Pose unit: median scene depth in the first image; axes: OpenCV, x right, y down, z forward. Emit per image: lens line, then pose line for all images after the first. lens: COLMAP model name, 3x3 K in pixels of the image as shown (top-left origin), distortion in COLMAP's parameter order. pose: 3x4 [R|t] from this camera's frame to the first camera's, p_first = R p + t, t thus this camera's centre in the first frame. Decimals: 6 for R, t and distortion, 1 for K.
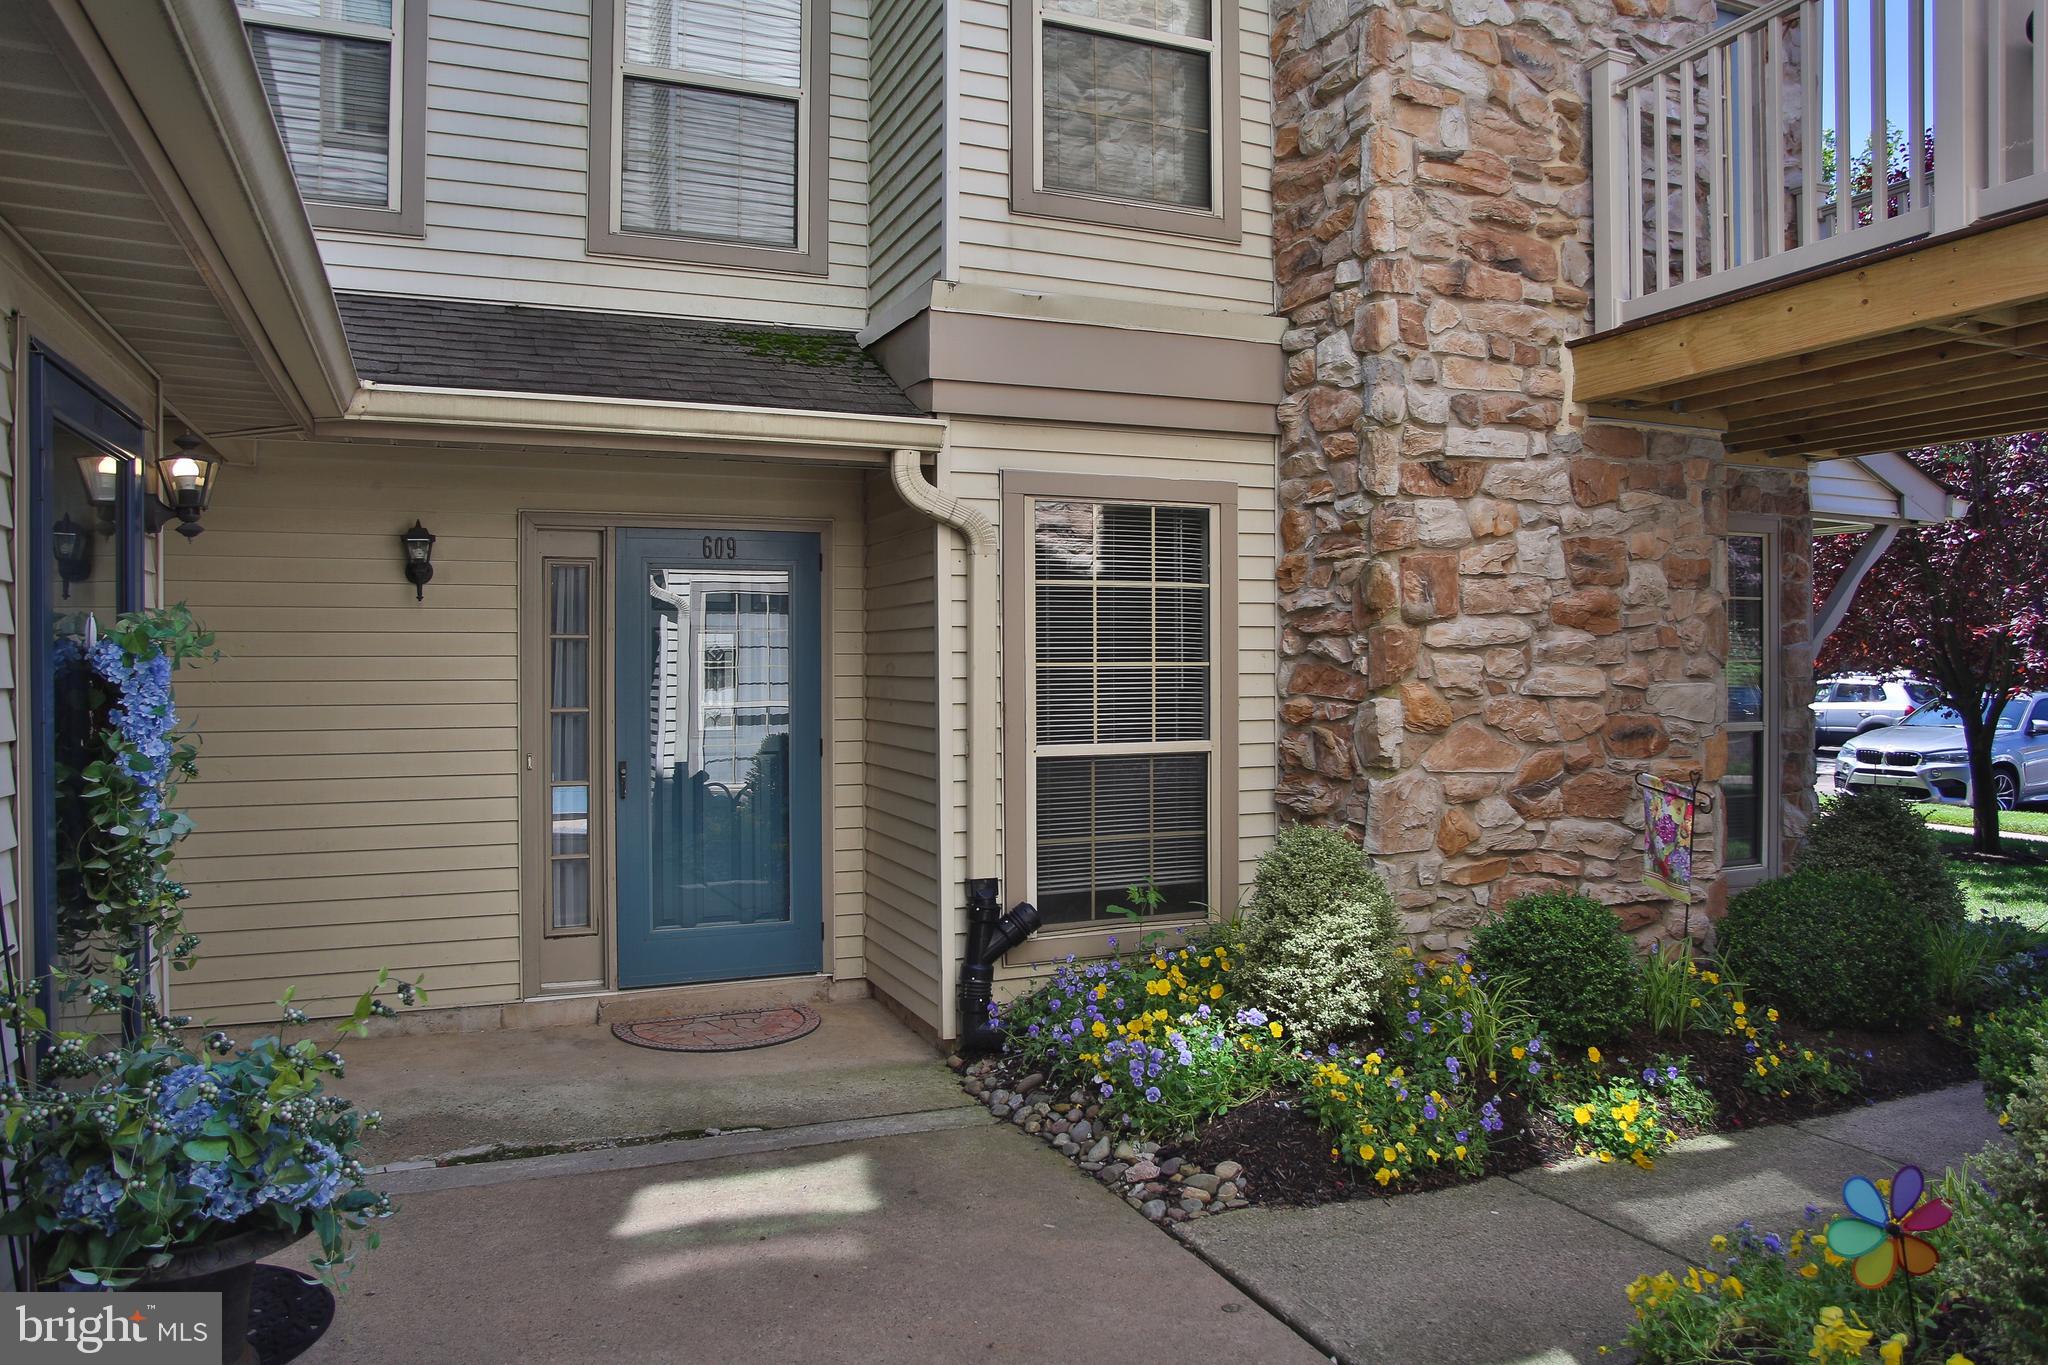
lens RADIAL K [[1391.6, 0, 1024.6], [0, 1391.6, 656.2], [0, 0, 1]] dist [-0.108979, 0.069719]
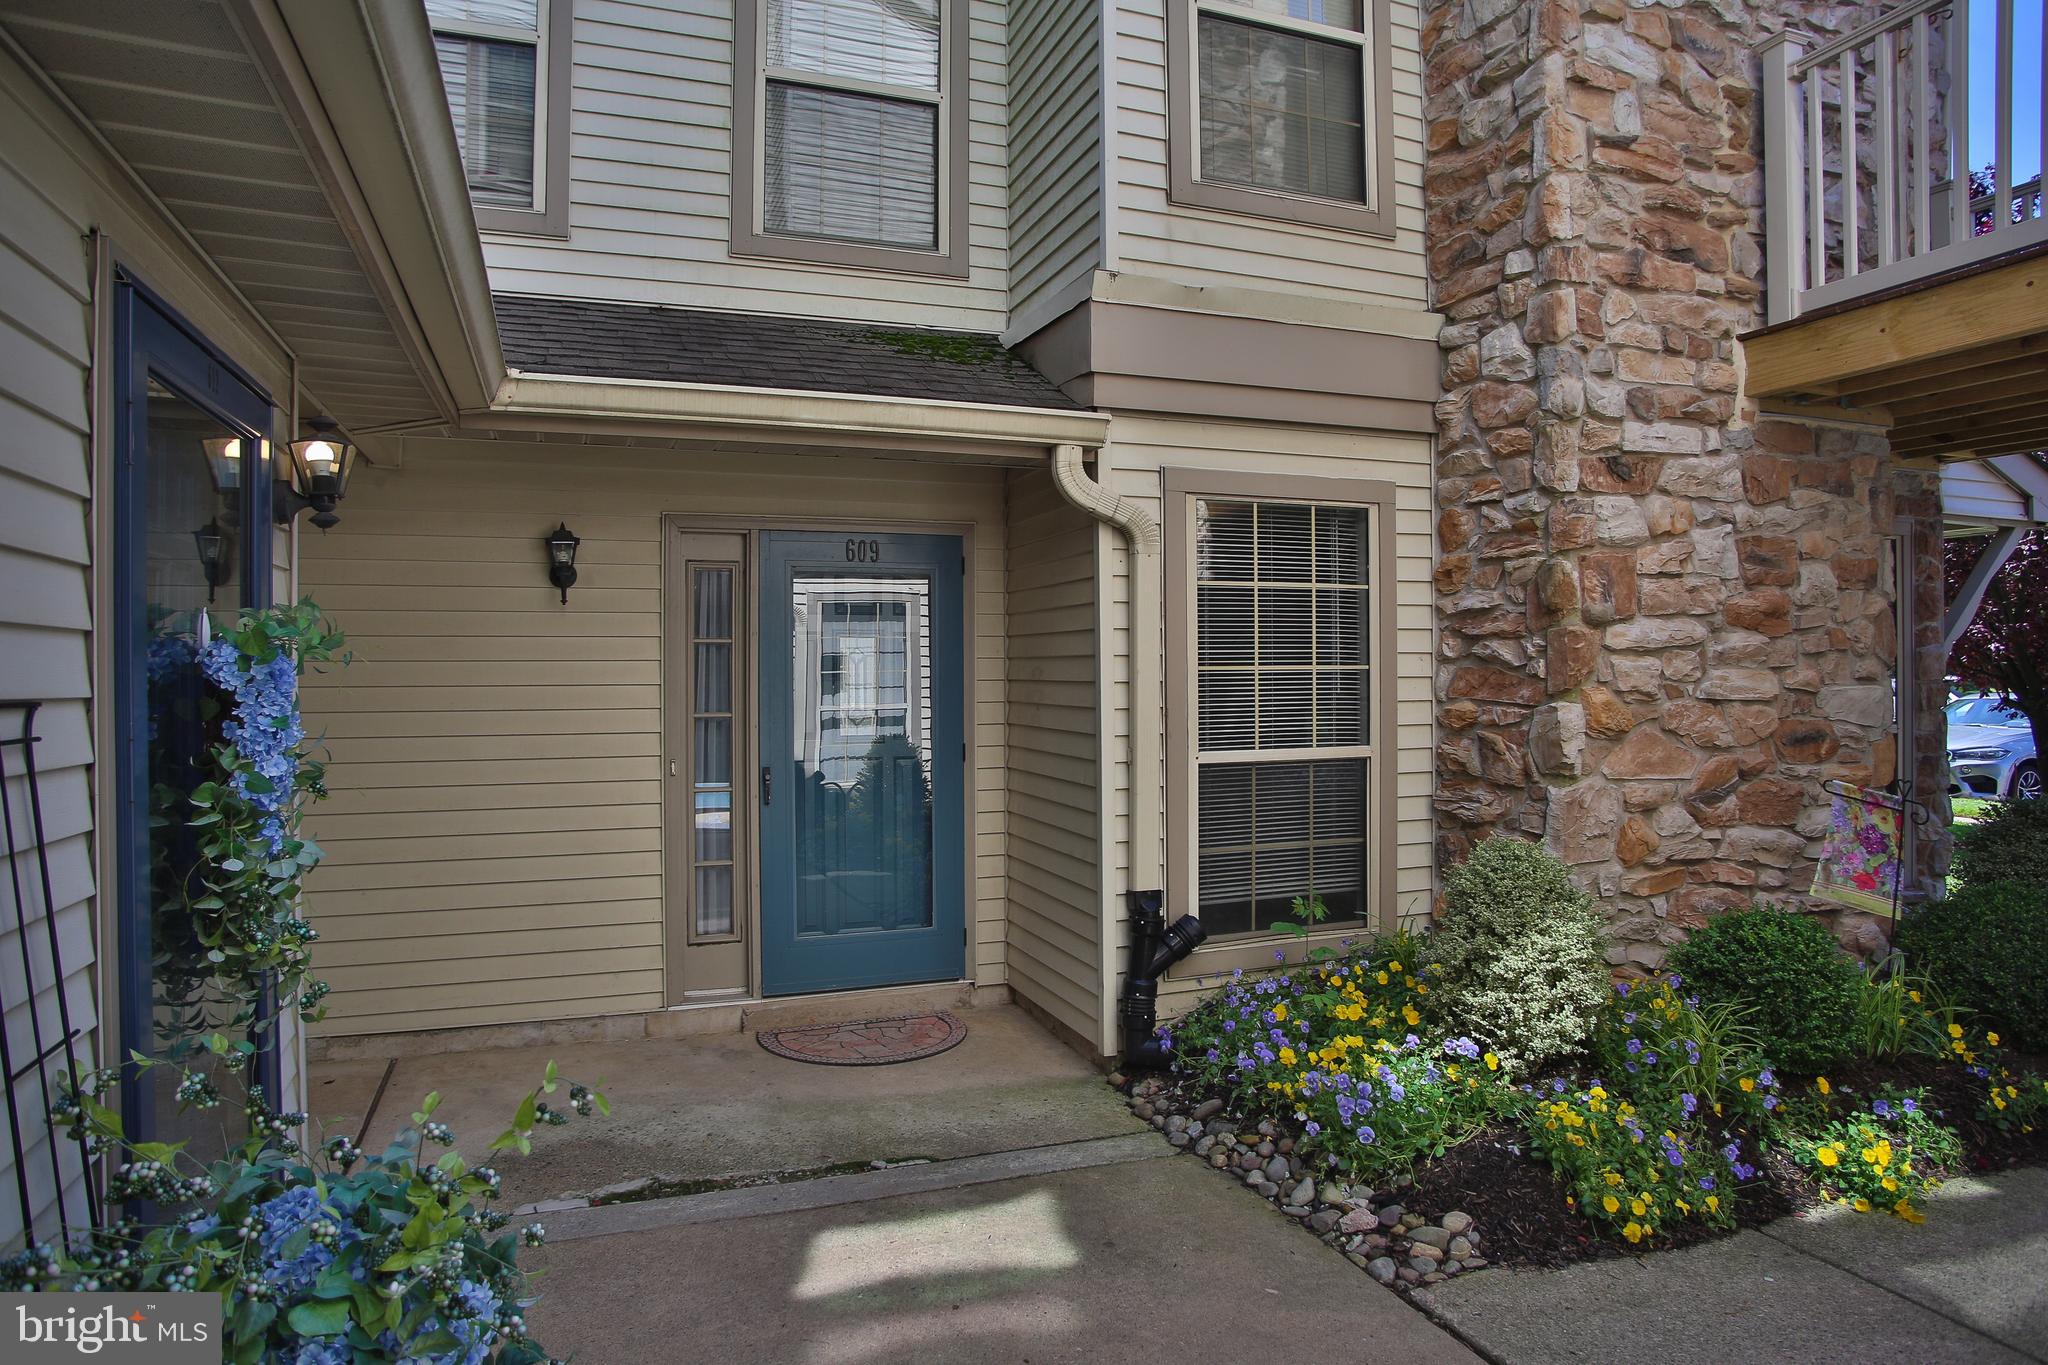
lens RADIAL K [[1217.0, 0, 1028.4], [0, 1217.0, 657.4], [0, 0, 1]] dist [-0.110585, 0.061559]
pose [[0.999380, -0.001925, -0.035156, -0.080684], [0.001783, 0.999990, -0.004062, 0.001767], [0.035164, 0.003996, 0.999374, 0.153428]]
